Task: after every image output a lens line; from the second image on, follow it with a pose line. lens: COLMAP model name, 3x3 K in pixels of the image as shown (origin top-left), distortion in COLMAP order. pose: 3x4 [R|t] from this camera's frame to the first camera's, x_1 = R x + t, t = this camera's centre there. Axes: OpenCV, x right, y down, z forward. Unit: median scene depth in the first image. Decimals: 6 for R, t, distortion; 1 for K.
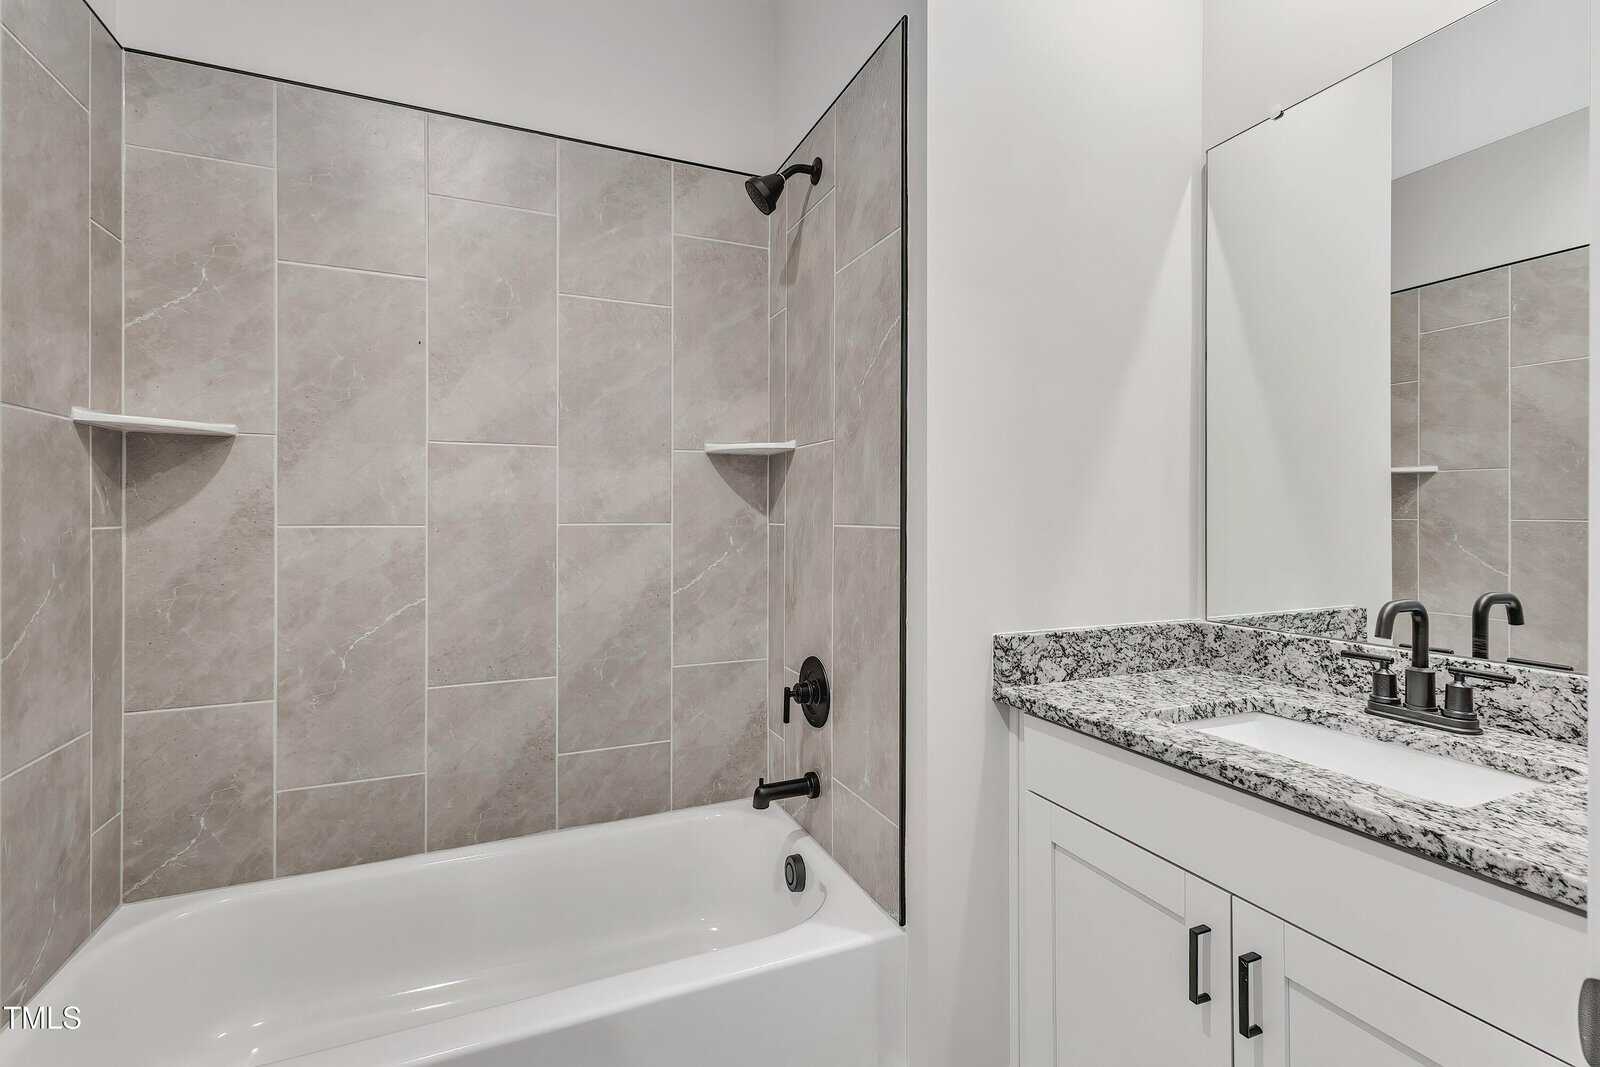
lens RADIAL K [[715.8, 0, 801.7], [0, 715.8, 516.9], [0, 0, 1]] dist [0.006290, 0.000327]
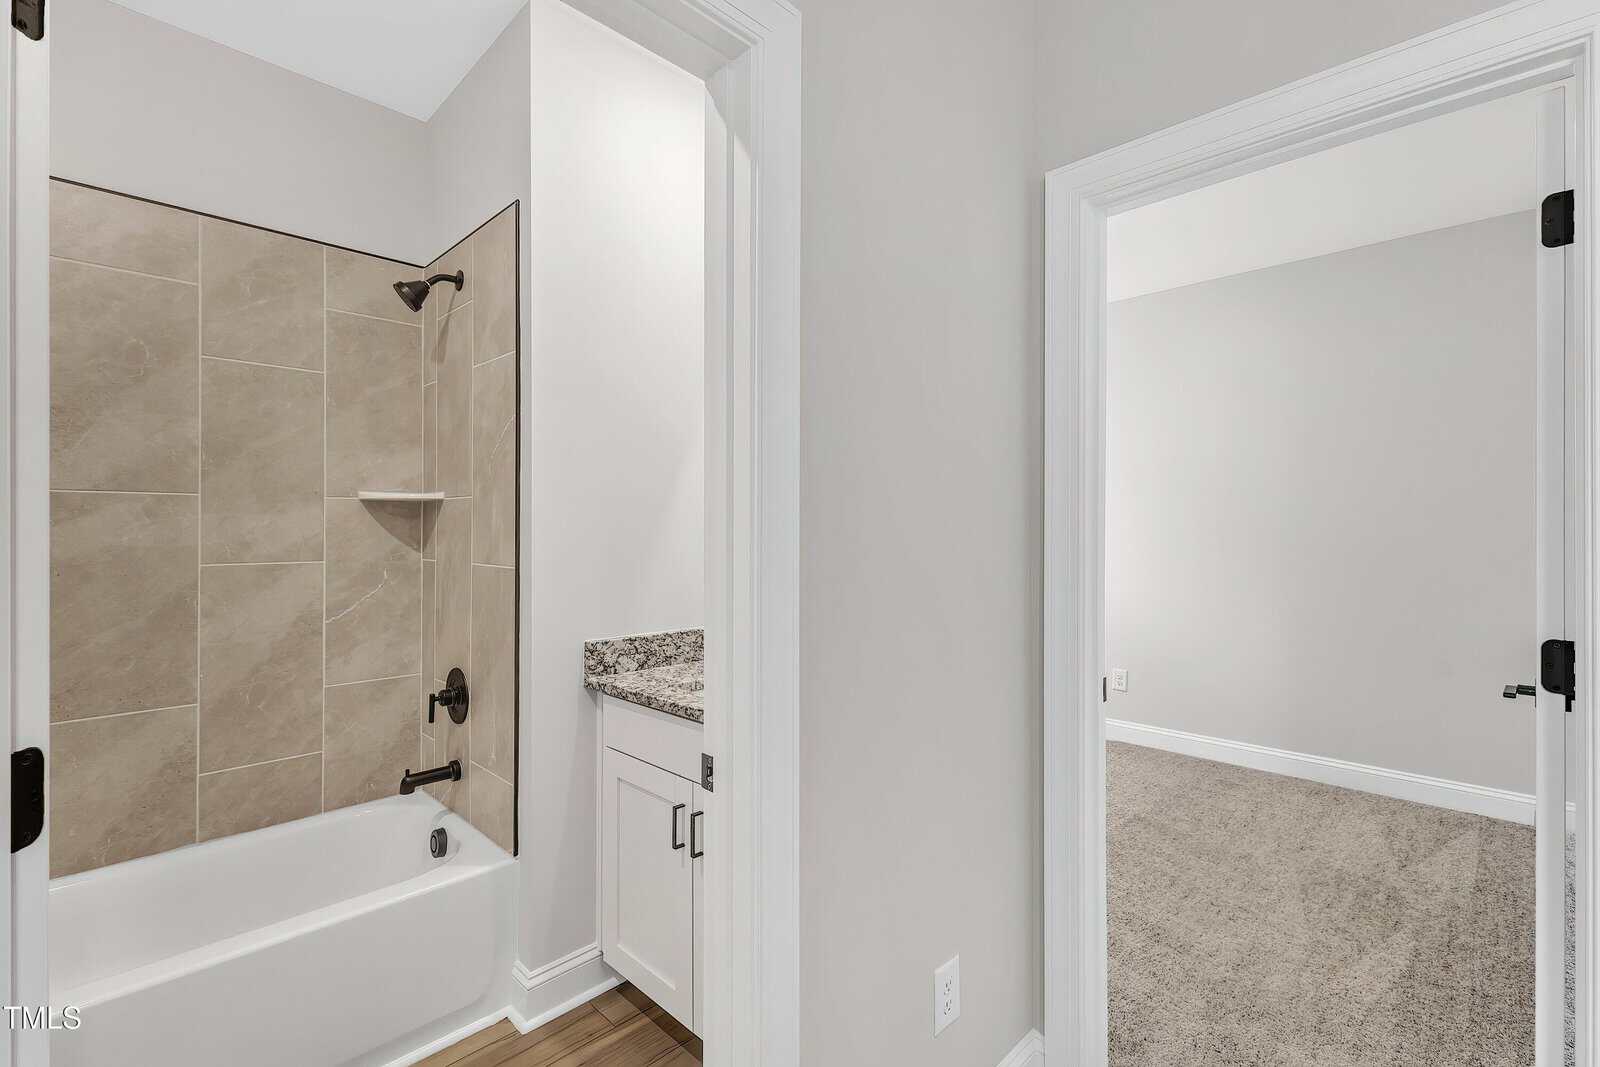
lens RADIAL K [[717.8, 0, 803.0], [0, 717.8, 529.5], [0, 0, 1]] dist [0.010863, -0.000253]
pose [[0.926059, 0.001818, 0.377374, 0.102062], [-0.002241, 0.999997, 0.000684, -0.048977], [-0.377372, -0.001479, 0.926061, -0.394143]]
